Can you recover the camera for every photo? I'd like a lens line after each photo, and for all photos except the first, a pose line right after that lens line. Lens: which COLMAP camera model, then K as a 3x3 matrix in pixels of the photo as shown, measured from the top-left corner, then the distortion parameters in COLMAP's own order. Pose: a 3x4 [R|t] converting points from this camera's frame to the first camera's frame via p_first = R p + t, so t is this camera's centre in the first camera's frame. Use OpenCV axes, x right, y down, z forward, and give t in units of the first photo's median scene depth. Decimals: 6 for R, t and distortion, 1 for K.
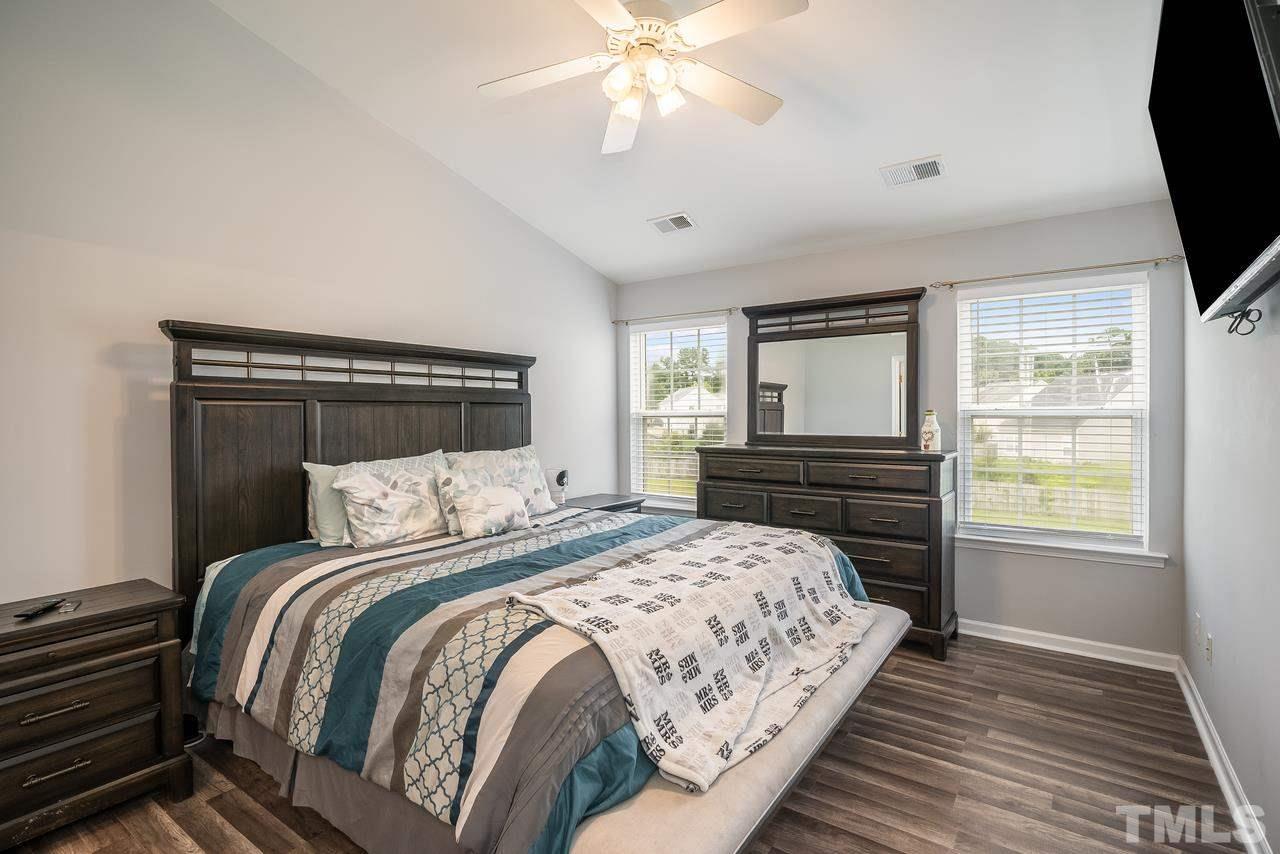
lens RADIAL K [[603.2, 0, 633.7], [0, 603.2, 420.7], [0, 0, 1]] dist [-0.000122, -0.000956]
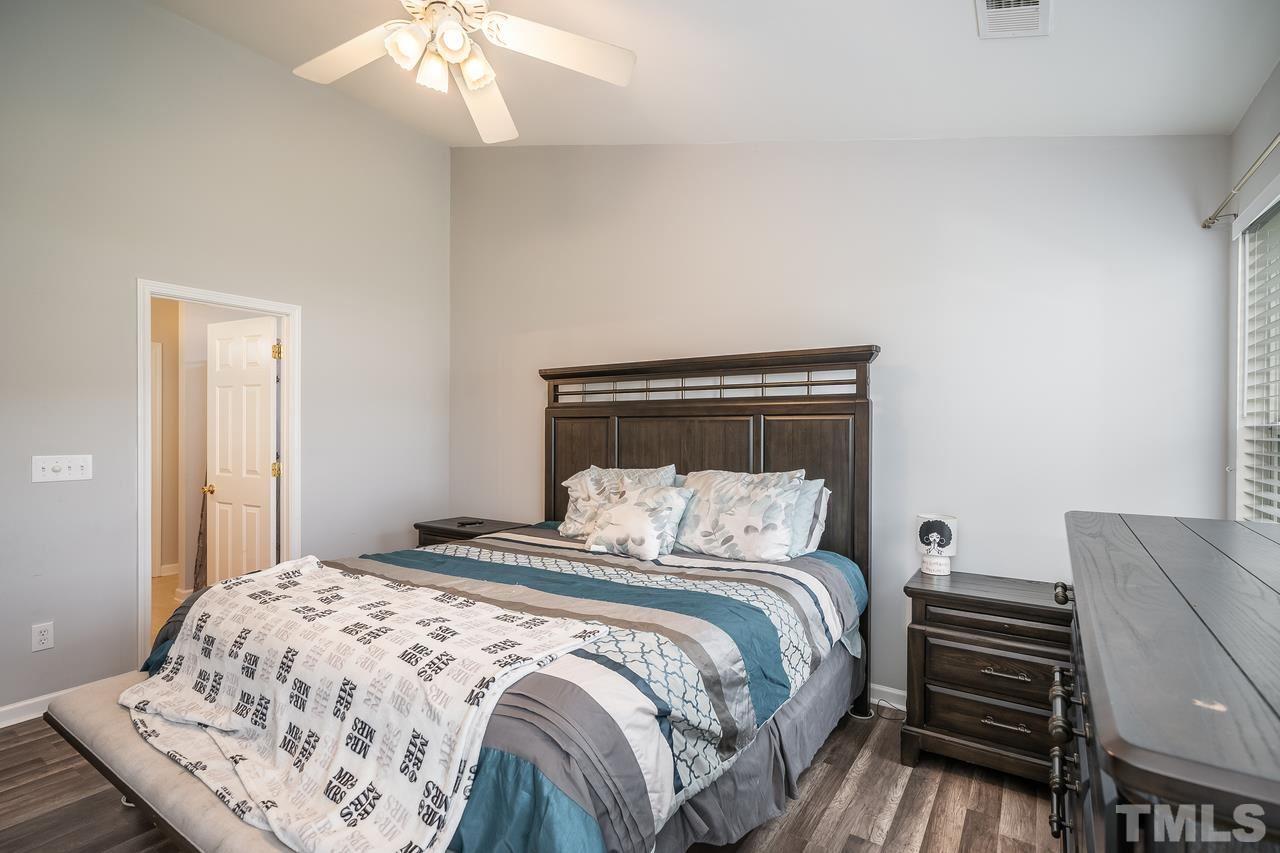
lens RADIAL K [[603.2, 0, 635.2], [0, 603.2, 427.7], [0, 0, 1]] dist [-0.000122, -0.000956]
pose [[0.035202, 0.002478, -0.999377, 0.689883], [-0.012443, 0.999920, 0.002041, -0.013667], [0.999303, 0.012364, 0.035230, 0.955630]]
